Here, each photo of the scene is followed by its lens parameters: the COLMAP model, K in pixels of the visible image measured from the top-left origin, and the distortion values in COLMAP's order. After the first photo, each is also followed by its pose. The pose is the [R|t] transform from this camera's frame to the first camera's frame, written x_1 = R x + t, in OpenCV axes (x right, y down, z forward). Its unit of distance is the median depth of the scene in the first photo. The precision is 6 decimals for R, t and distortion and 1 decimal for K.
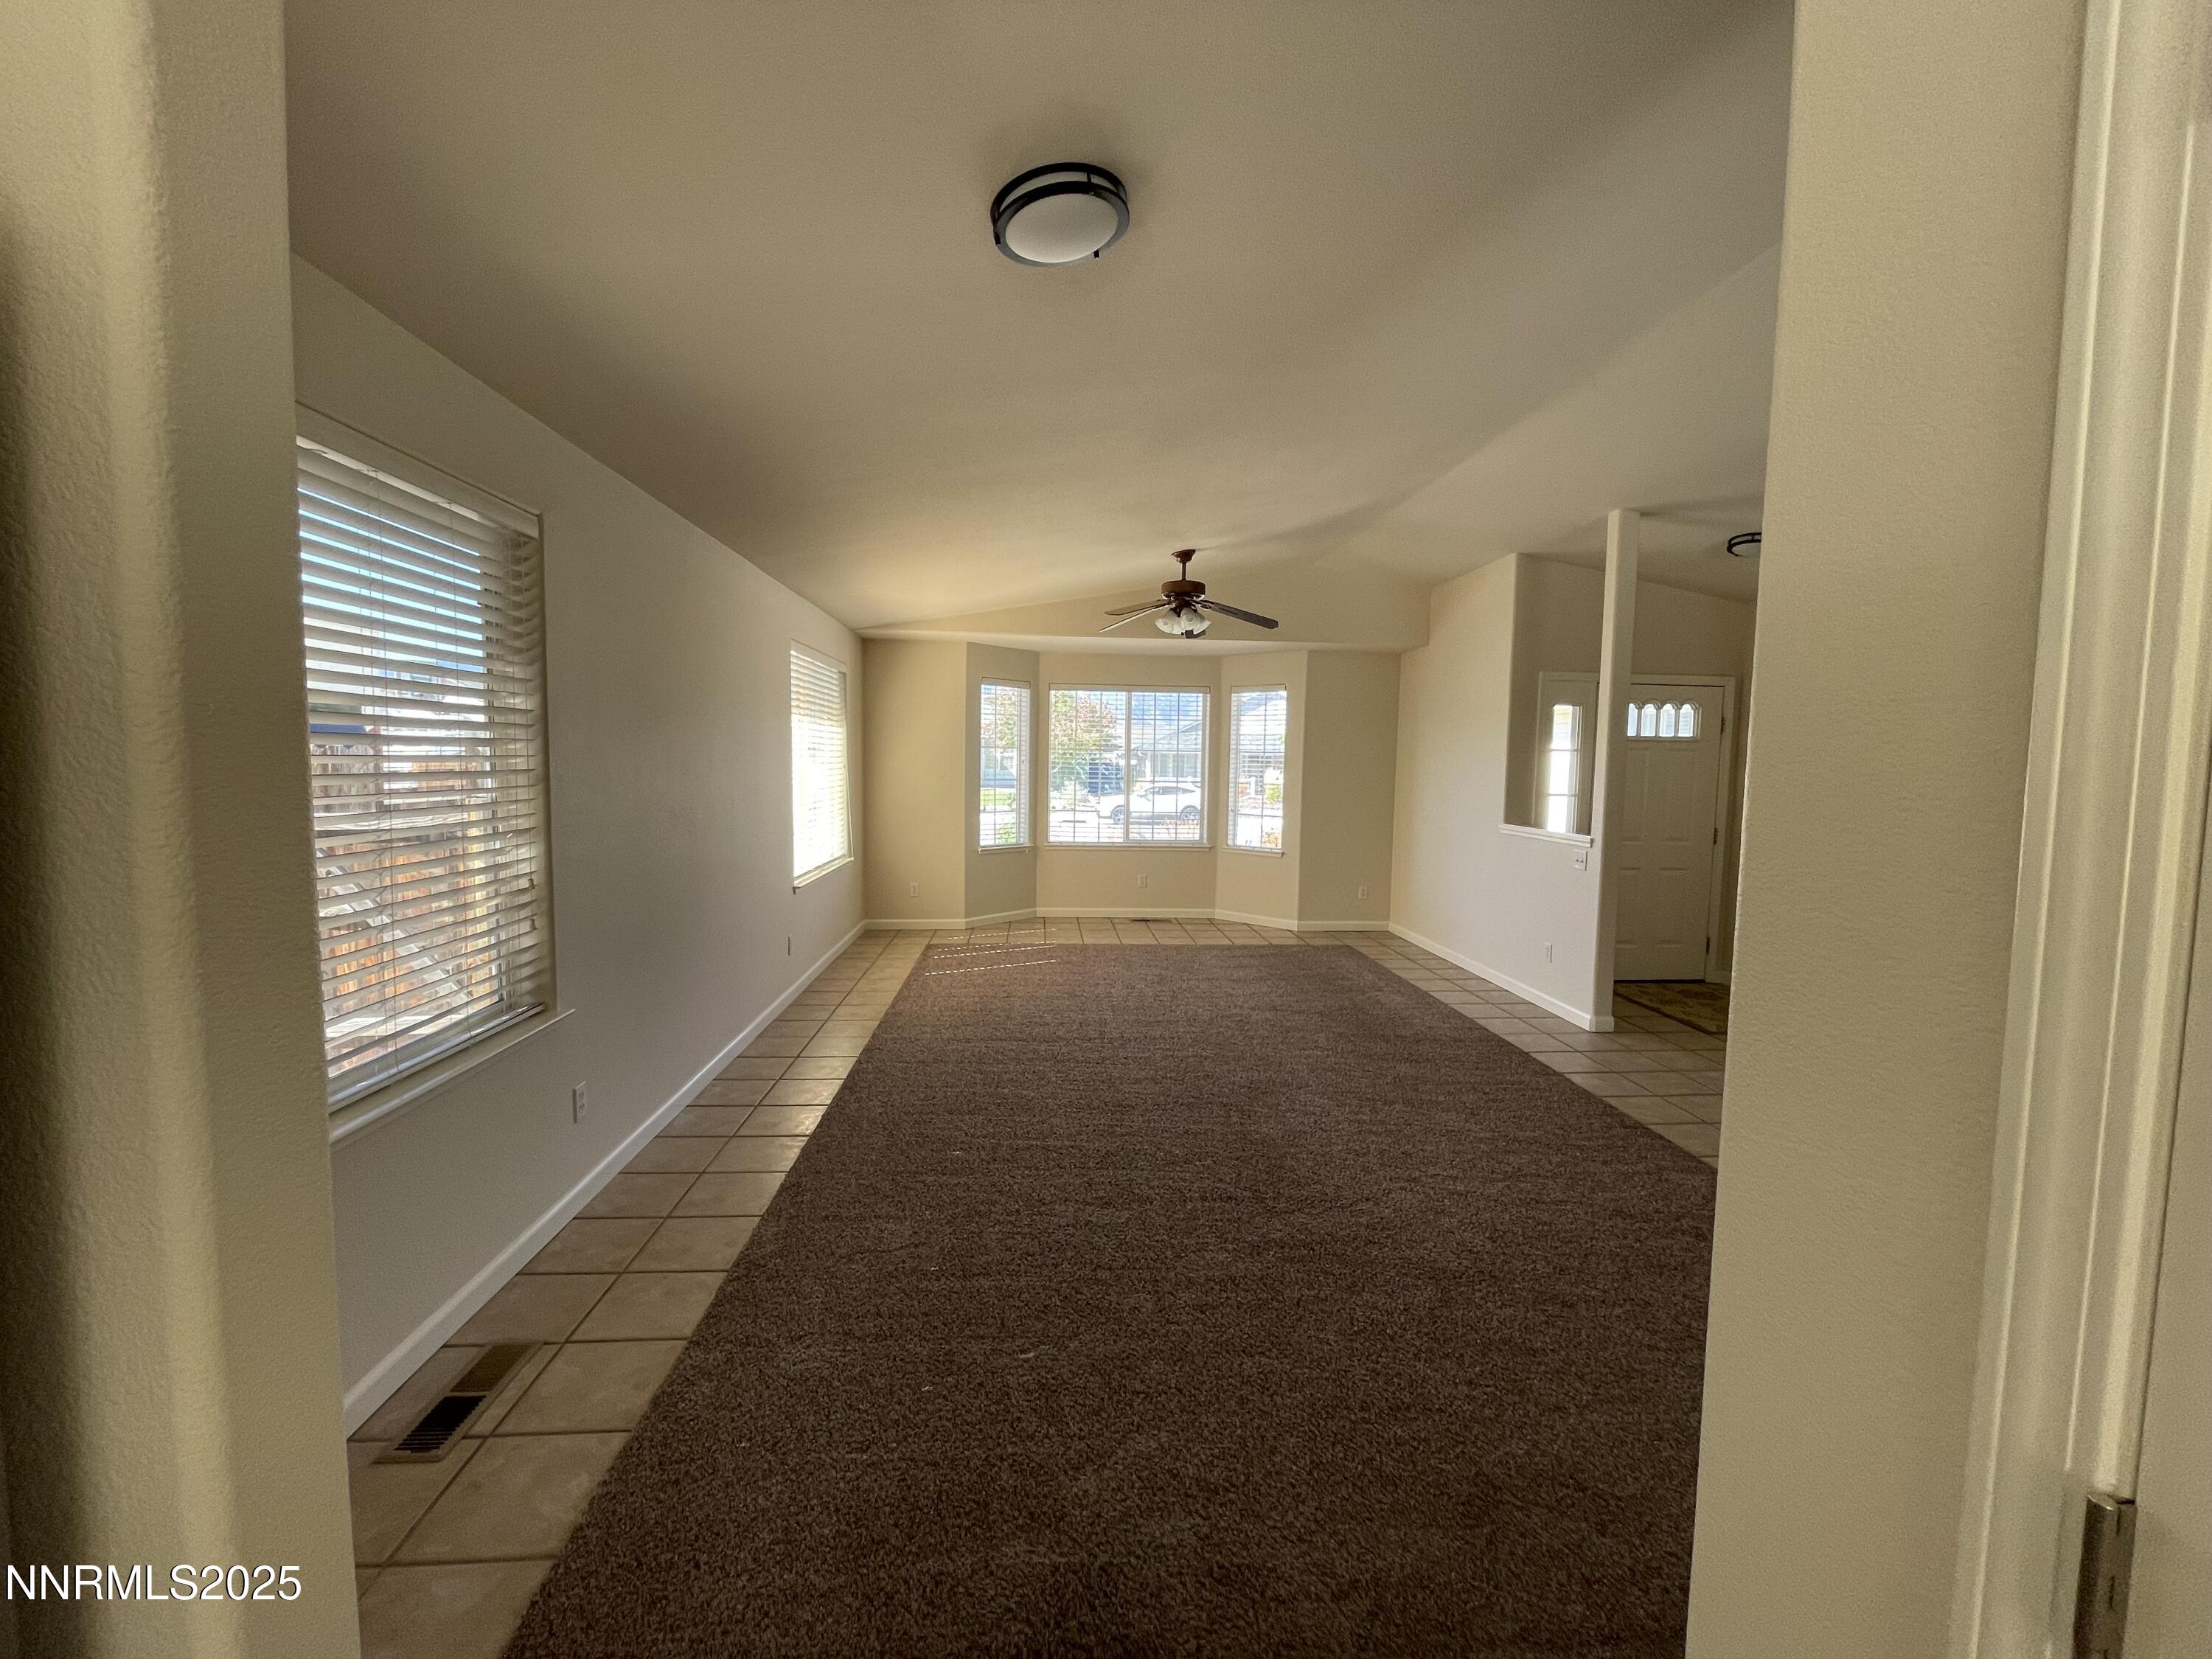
lens RADIAL K [[890.4, 0, 1106.1], [0, 890.4, 822.6], [0, 0, 1]] dist [-0.003488, -0.000102]
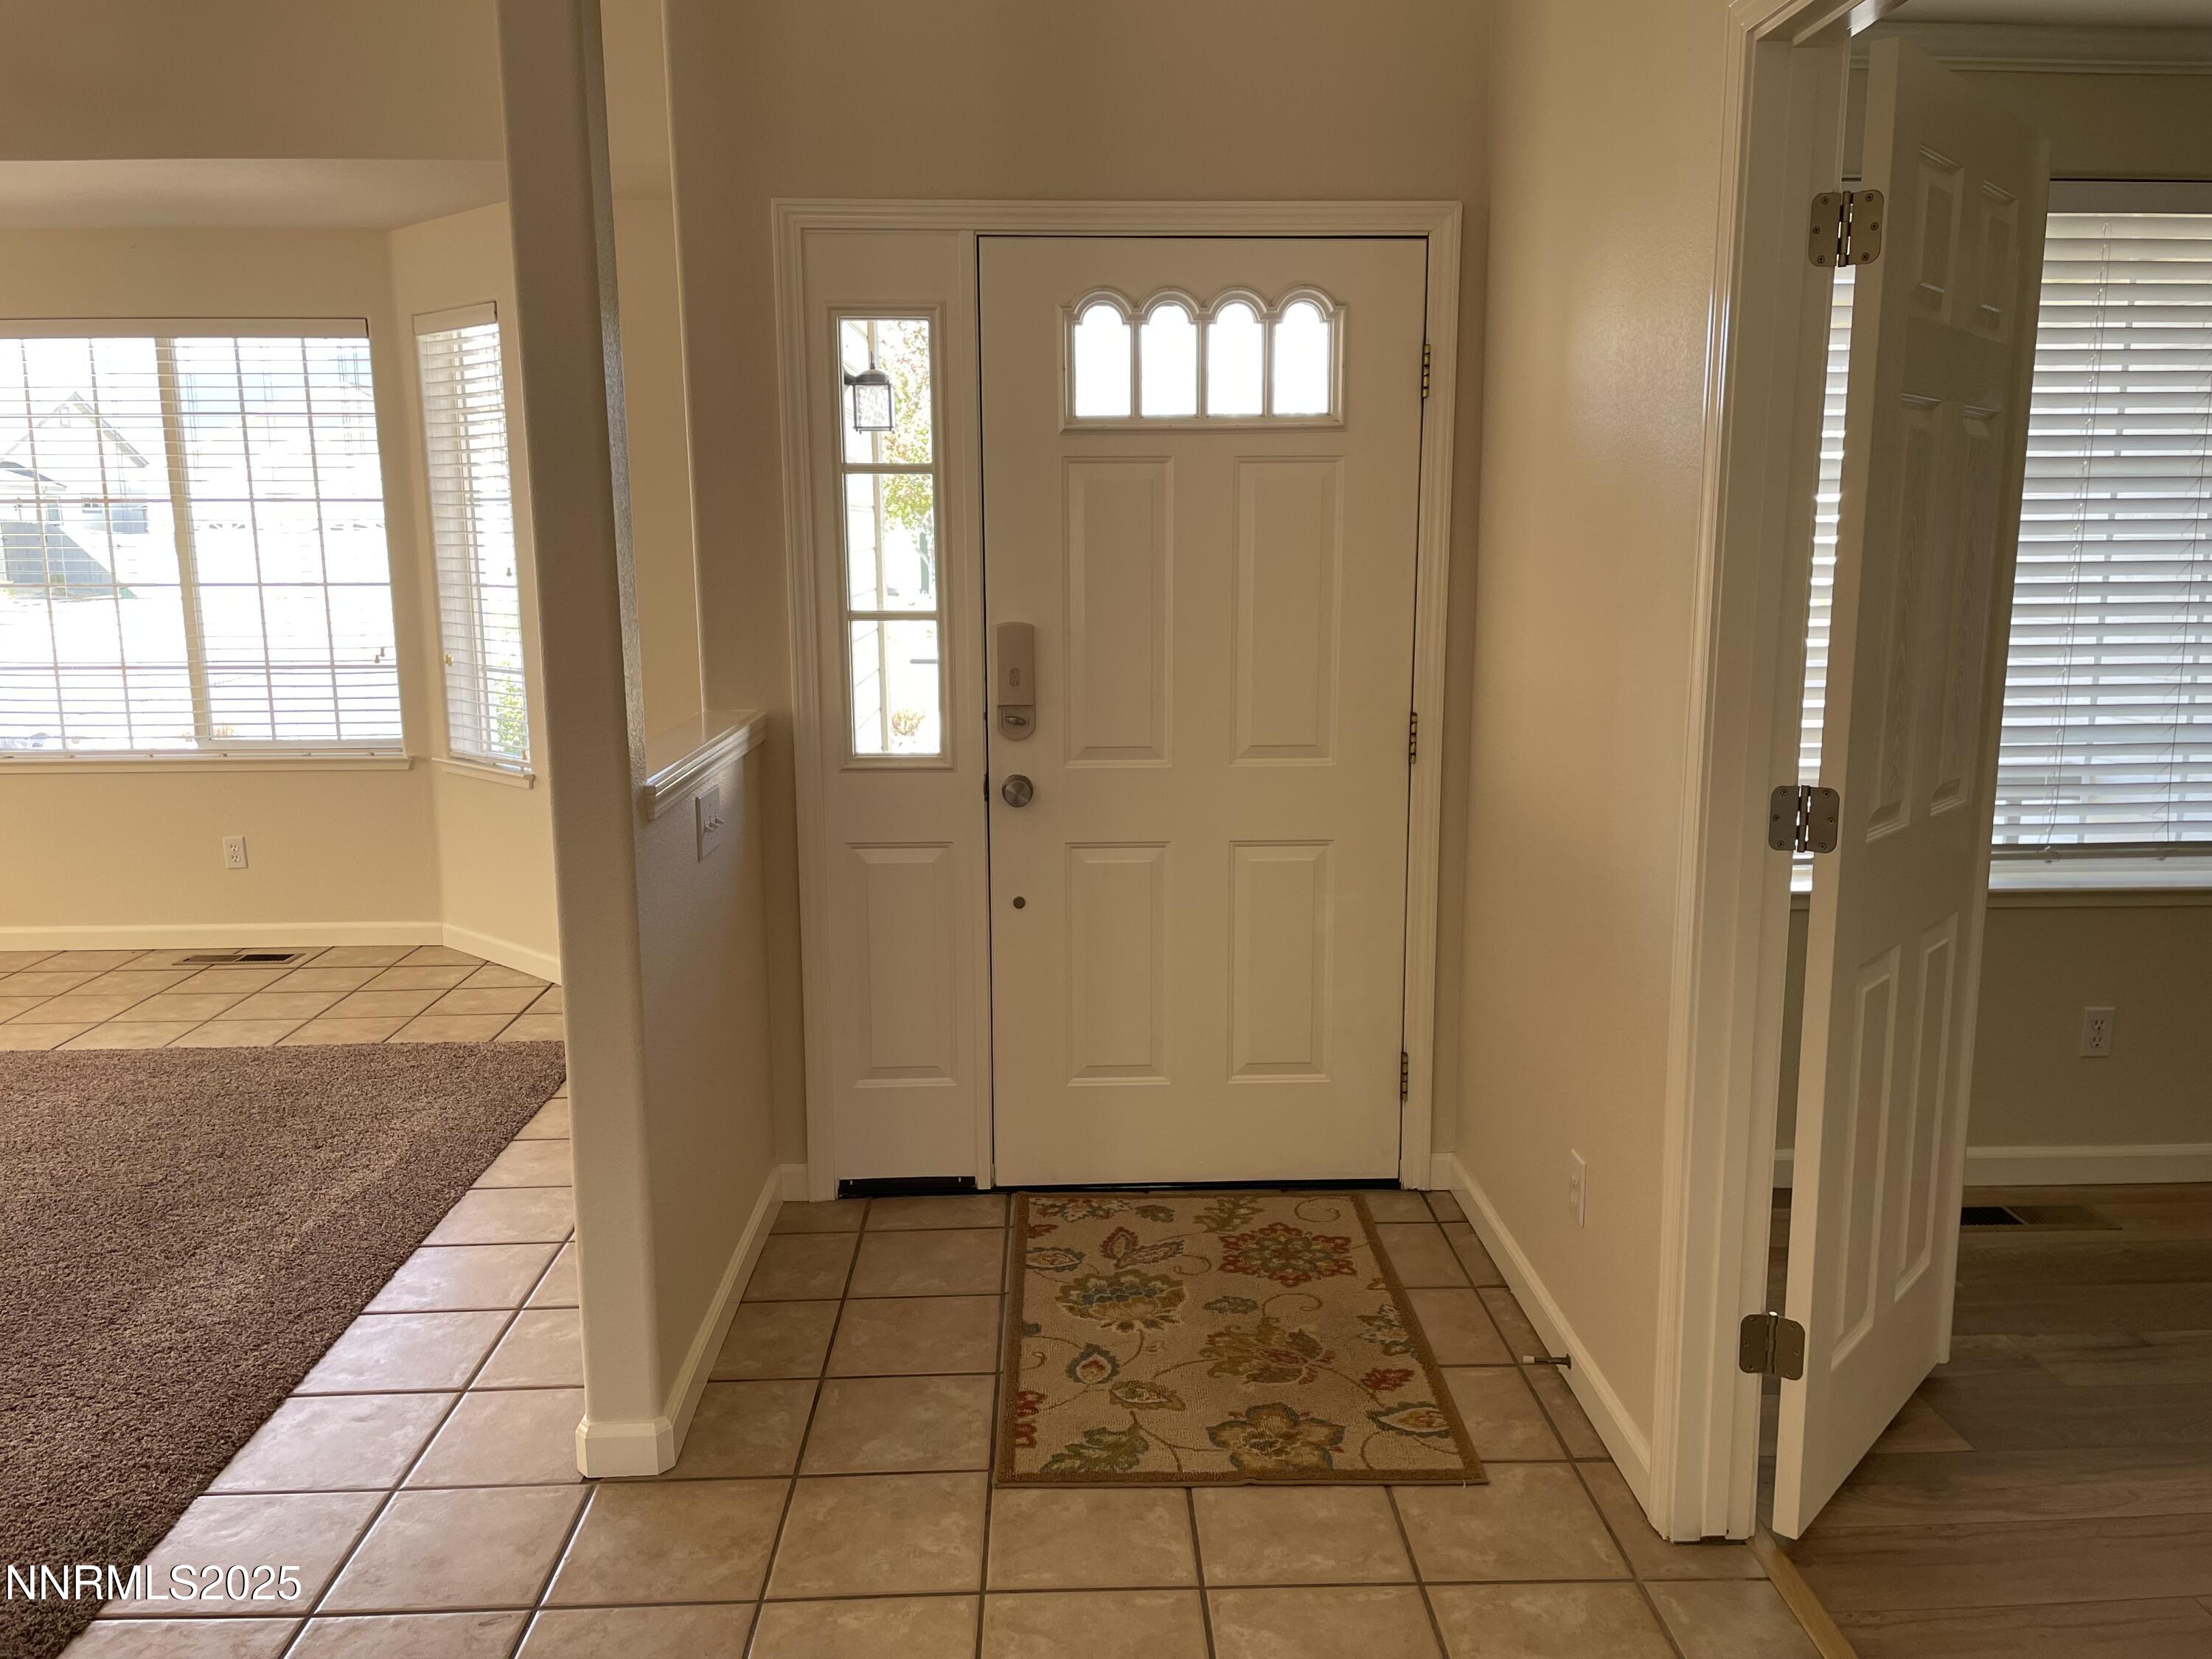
lens RADIAL K [[1679.6, 0, 1129.4], [0, 1679.6, 822.1], [0, 0, 1]] dist [0.049105, -0.052976]
pose [[0.999517, -0.014170, -0.027670, 0.608268], [0.016778, 0.995197, 0.096442, -0.013815], [0.026171, -0.096860, 0.994954, 0.410290]]
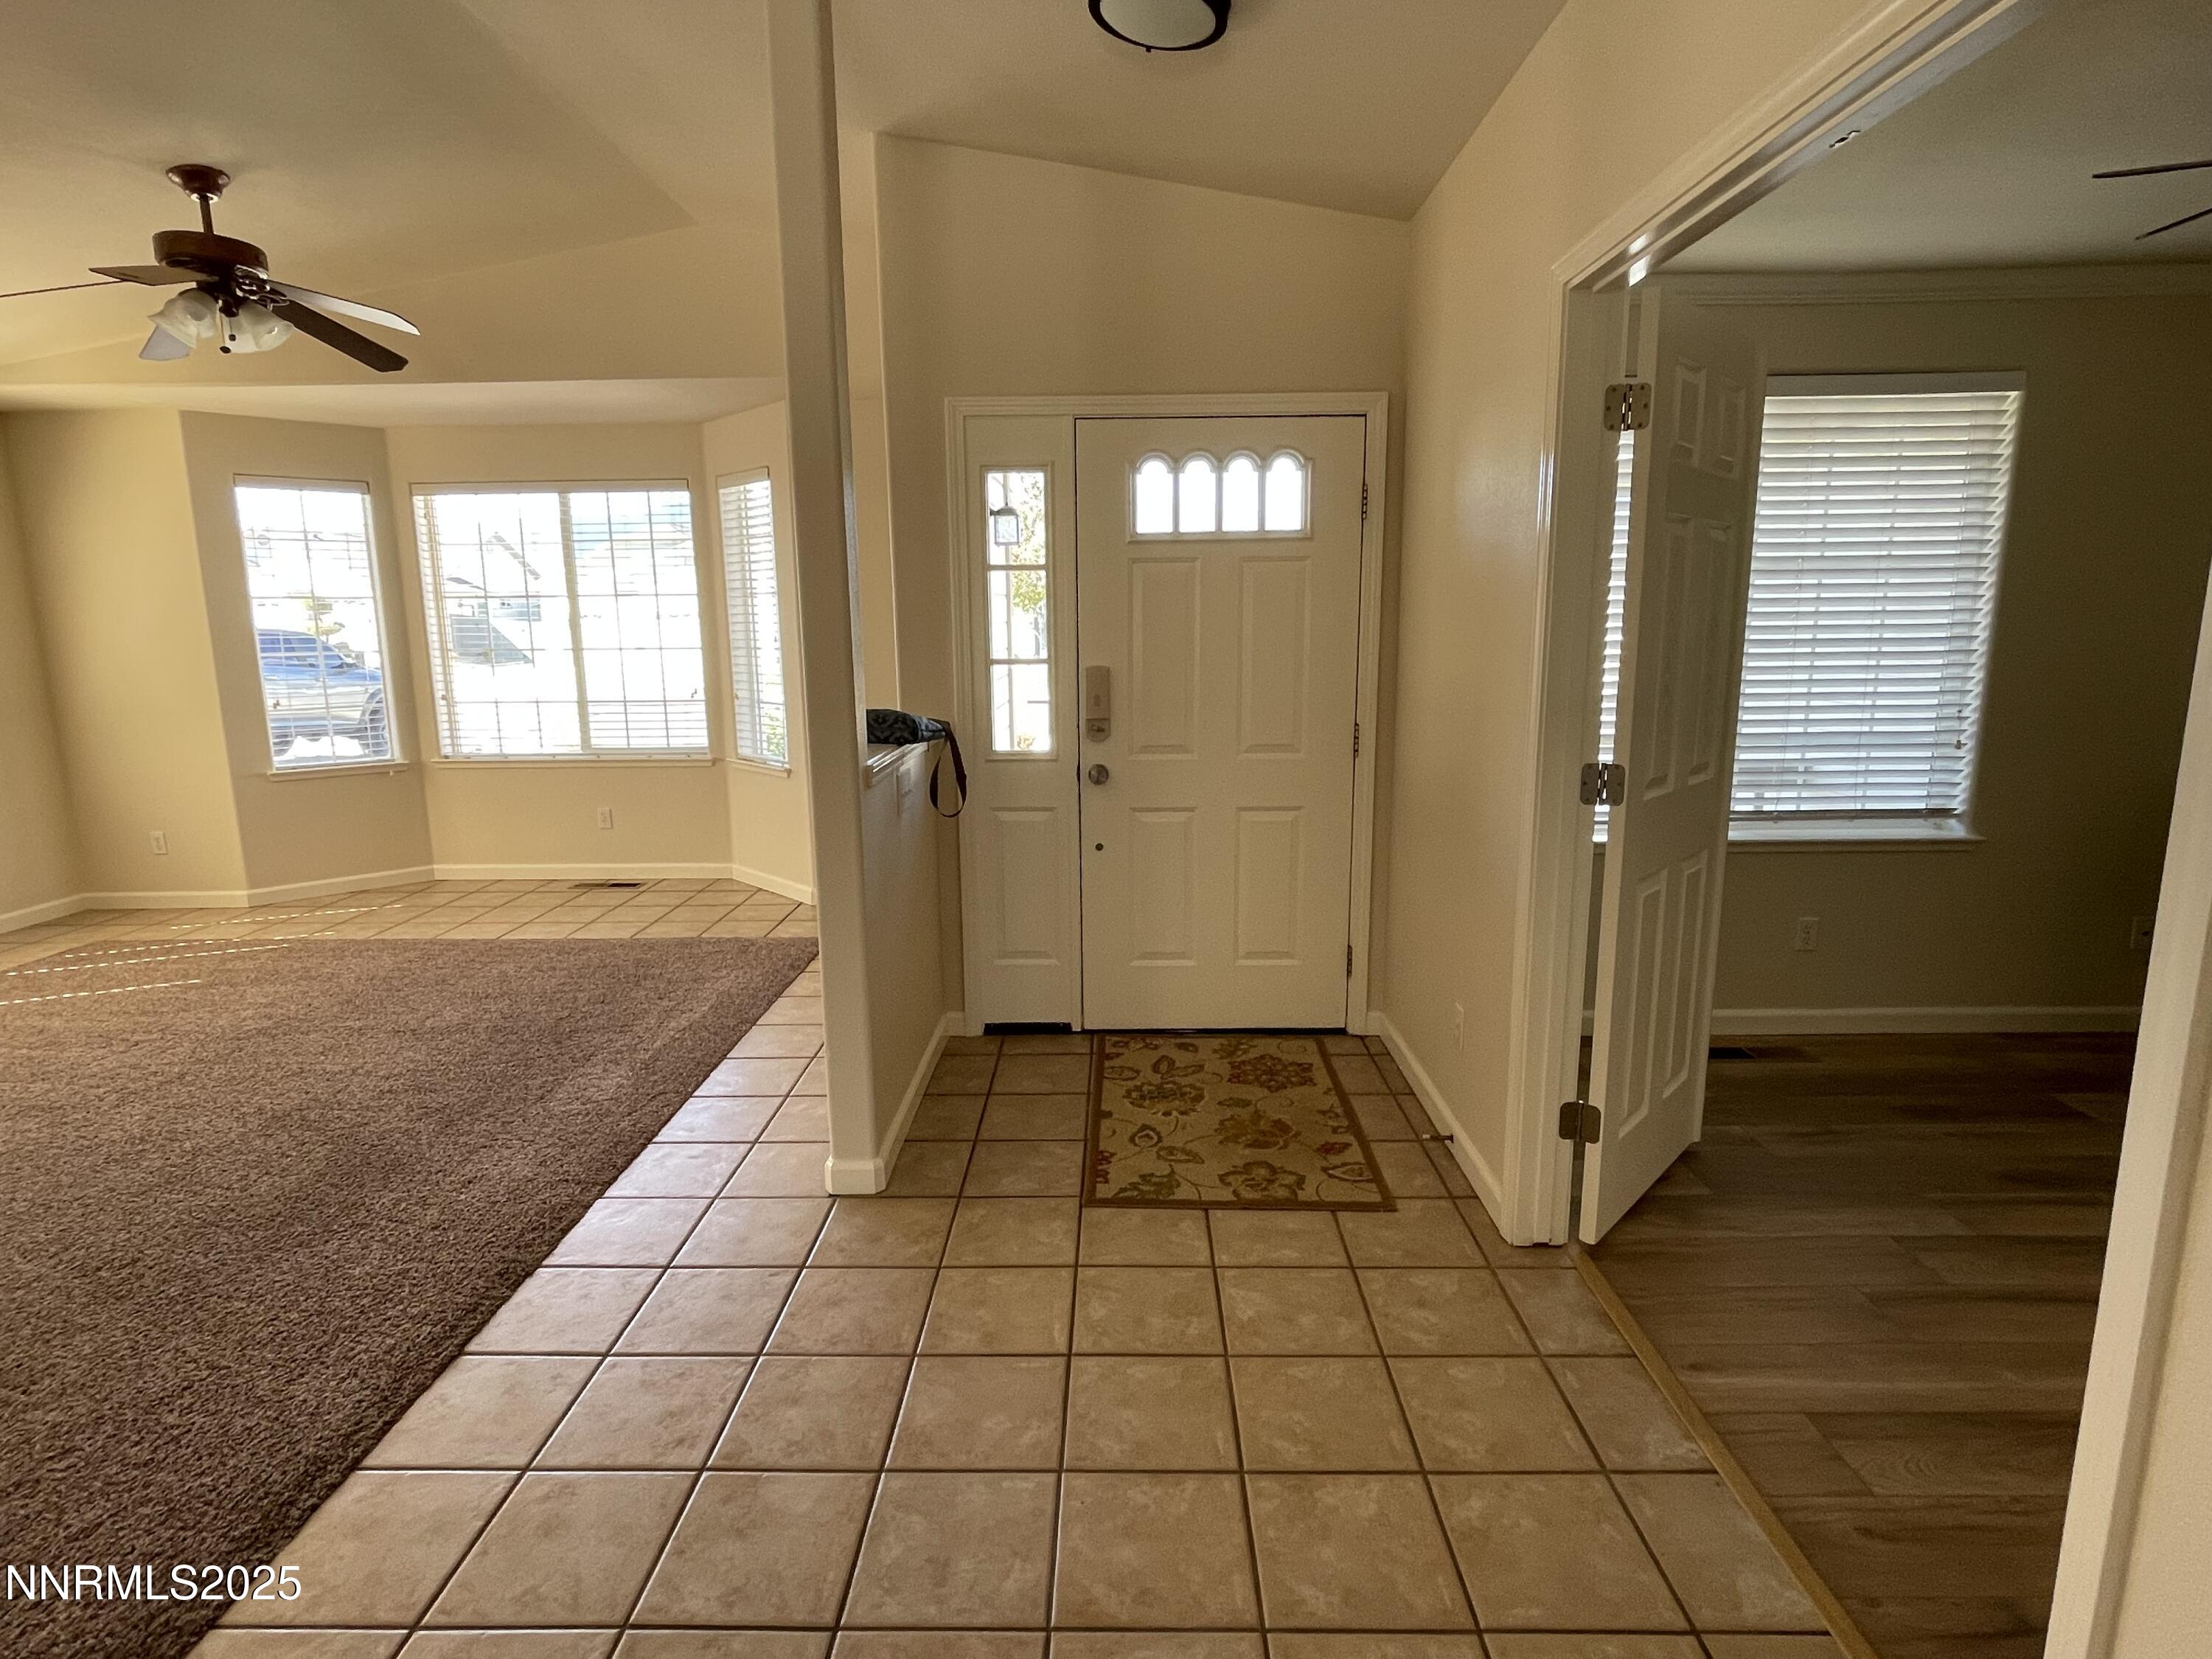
lens RADIAL K [[1126.1, 0, 1115.1], [0, 1126.1, 813.6], [0, 0, 1]] dist [-0.006613, 0.000360]
pose [[0.996819, -0.010378, -0.079019, 0.609858], [0.018168, 0.994970, 0.098511, -0.007449], [0.077599, -0.099633, 0.991994, 0.387824]]
